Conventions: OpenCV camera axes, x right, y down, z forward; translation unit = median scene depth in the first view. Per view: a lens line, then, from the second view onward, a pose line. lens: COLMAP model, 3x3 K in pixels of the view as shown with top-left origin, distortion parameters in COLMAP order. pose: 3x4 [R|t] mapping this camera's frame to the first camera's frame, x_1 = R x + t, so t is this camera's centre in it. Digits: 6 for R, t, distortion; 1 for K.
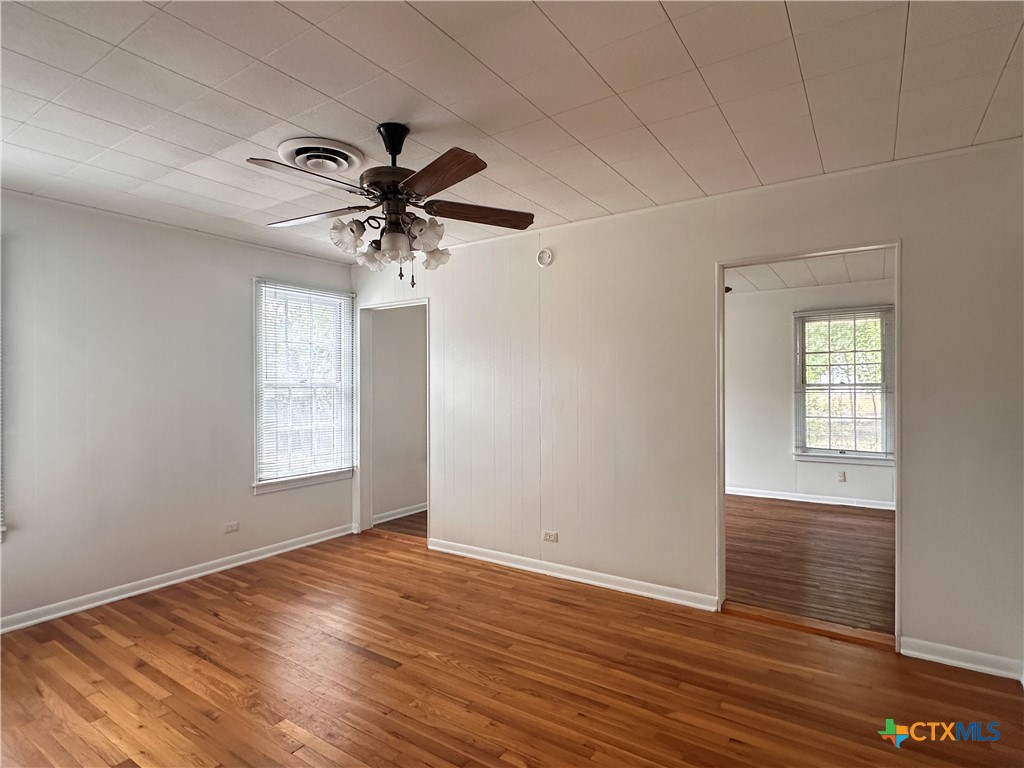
lens RADIAL K [[545.0, 0, 512.0], [0, 545.0, 387.1], [0, 0, 1]] dist [0.000506, -0.000354]
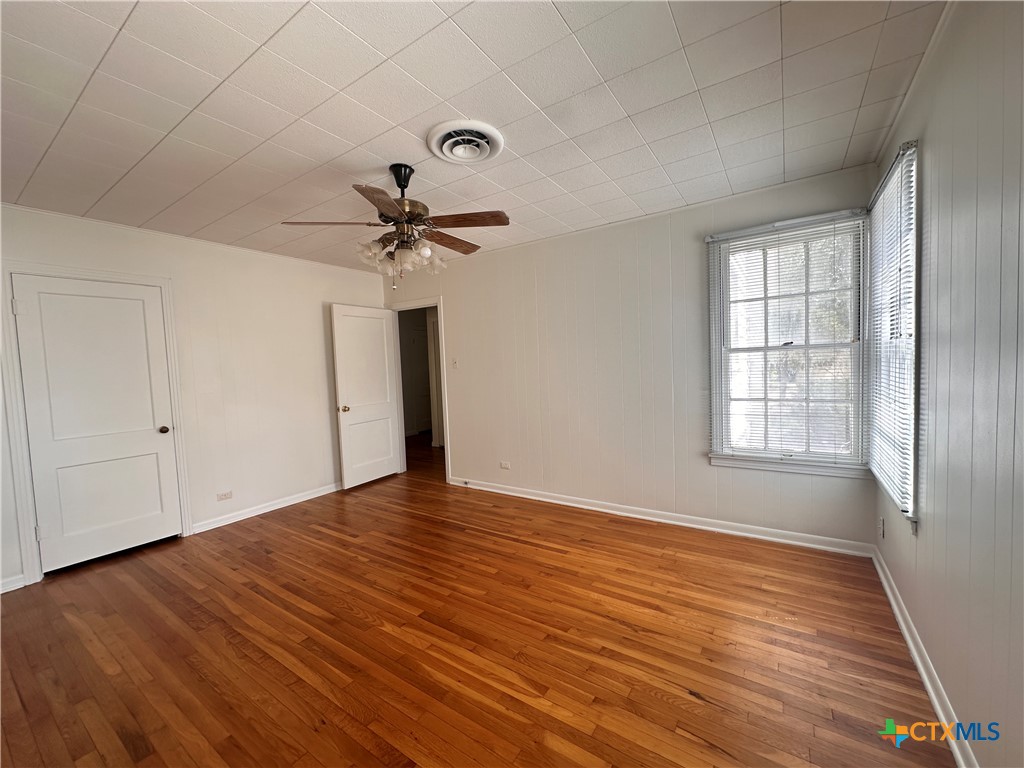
lens RADIAL K [[408.0, 0, 513.0], [0, 408.0, 382.4], [0, 0, 1]] dist [-0.012250, 0.000922]
pose [[-0.998786, 0.049051, 0.004628, -0.405250], [0.049234, 0.997209, 0.056119, 0.006738], [-0.001862, 0.056278, -0.998413, 1.729361]]
